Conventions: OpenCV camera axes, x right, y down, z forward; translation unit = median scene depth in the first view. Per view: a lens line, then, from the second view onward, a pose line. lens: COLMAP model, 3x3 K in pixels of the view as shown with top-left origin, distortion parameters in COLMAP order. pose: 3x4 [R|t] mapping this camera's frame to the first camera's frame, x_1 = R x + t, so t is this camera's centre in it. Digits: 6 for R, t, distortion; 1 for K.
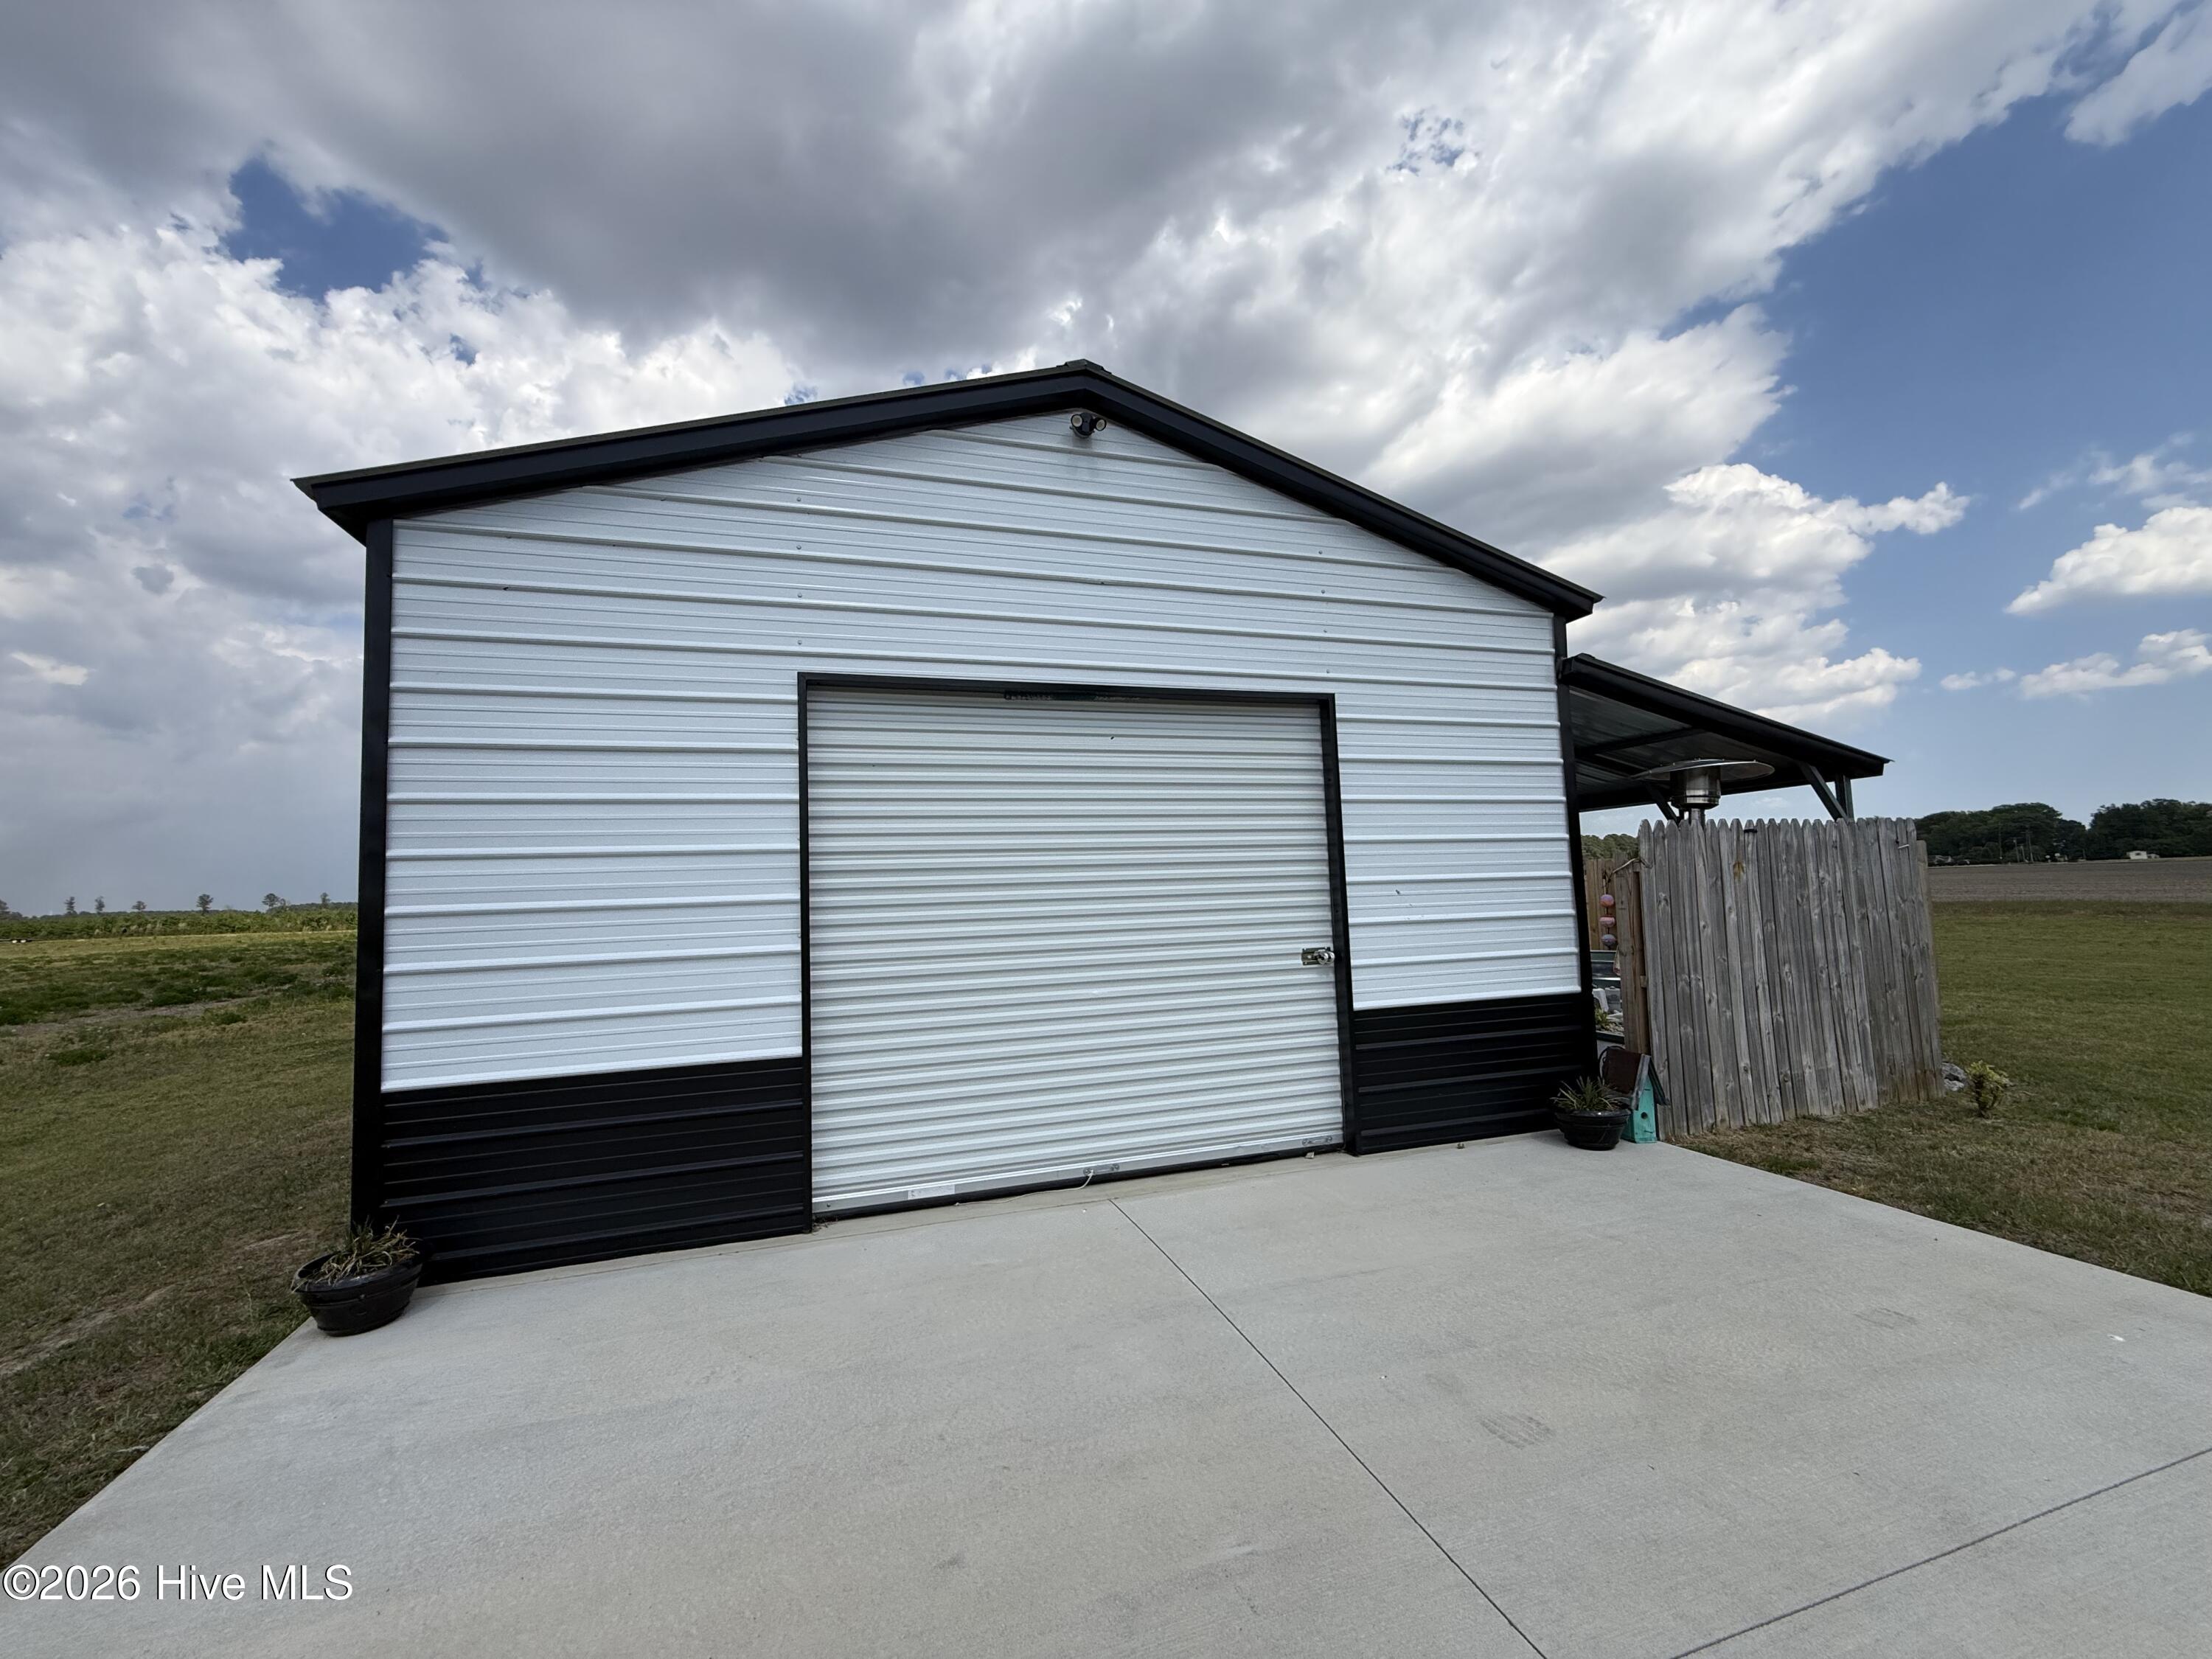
lens RADIAL K [[877.2, 0, 1124.6], [0, 877.2, 833.7], [0, 0, 1]] dist [0.003151, -0.000432]
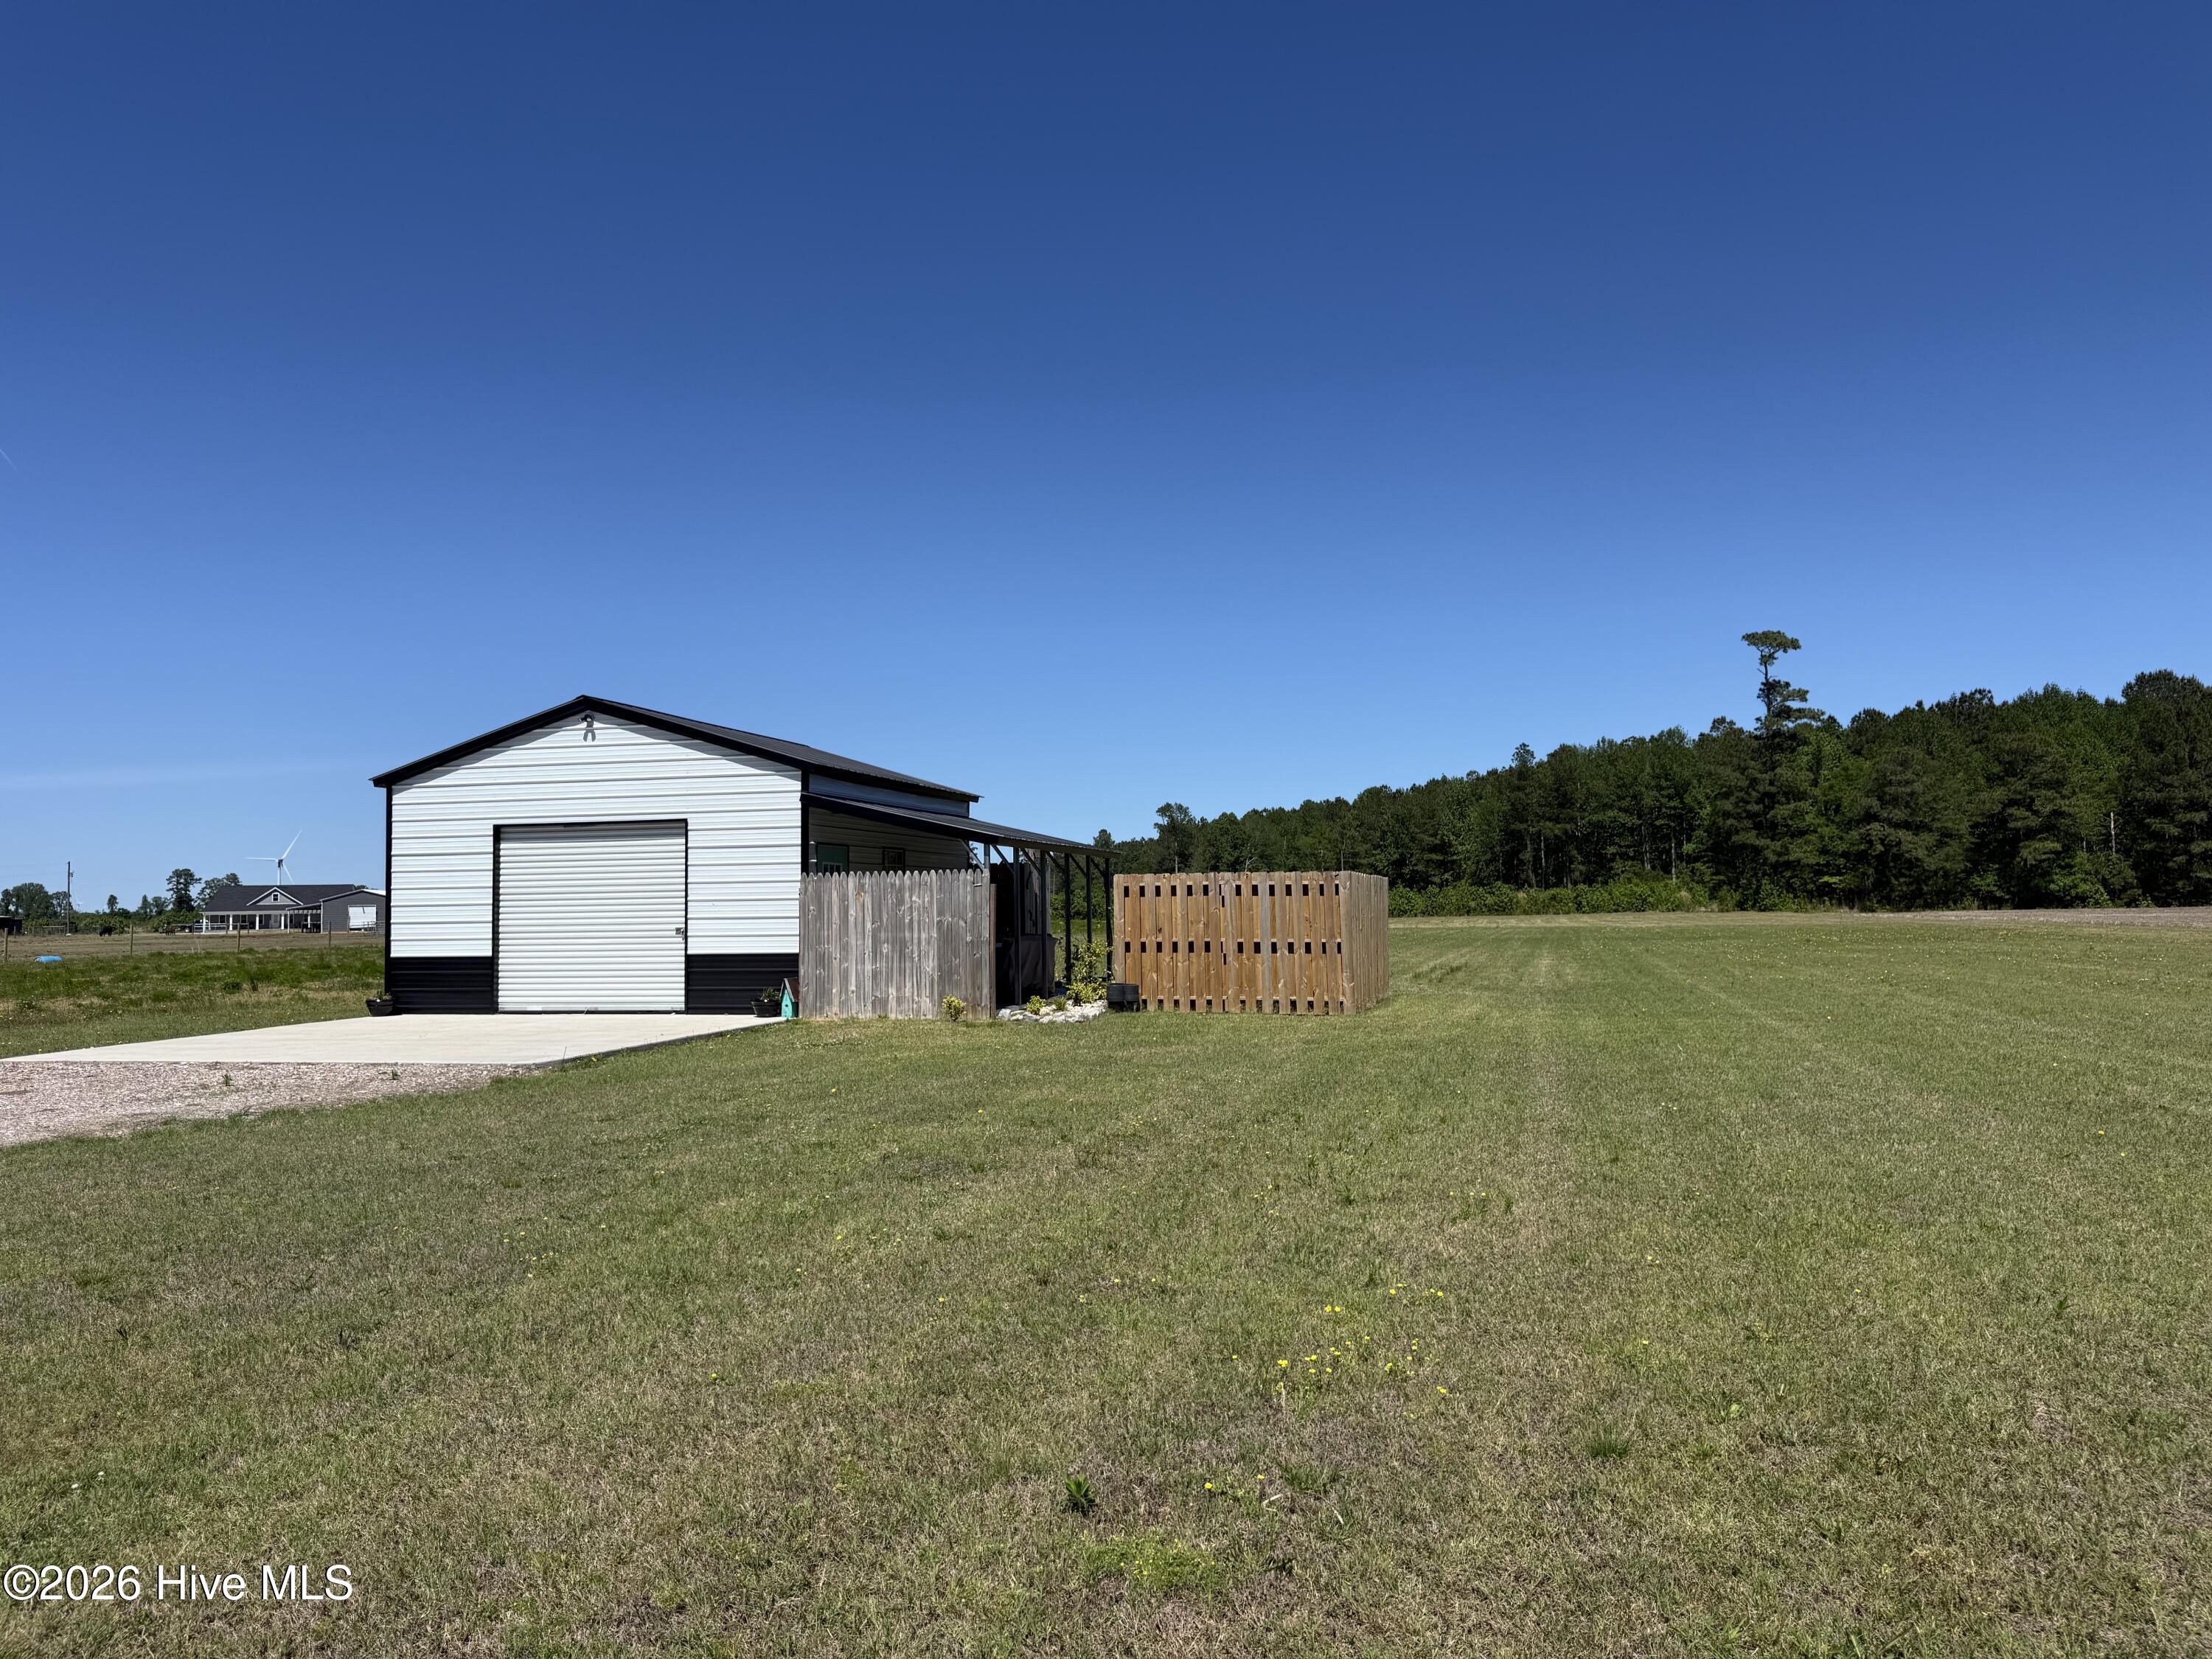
lens RADIAL K [[1556.2, 0, 1118.1], [0, 1556.2, 833.6], [0, 0, 1]] dist [0.045182, -0.035477]
pose [[0.855194, -0.006873, -0.518263, 3.123181], [0.019392, 0.999636, 0.018742, -0.162689], [0.517946, -0.026078, 0.855016, -1.806370]]
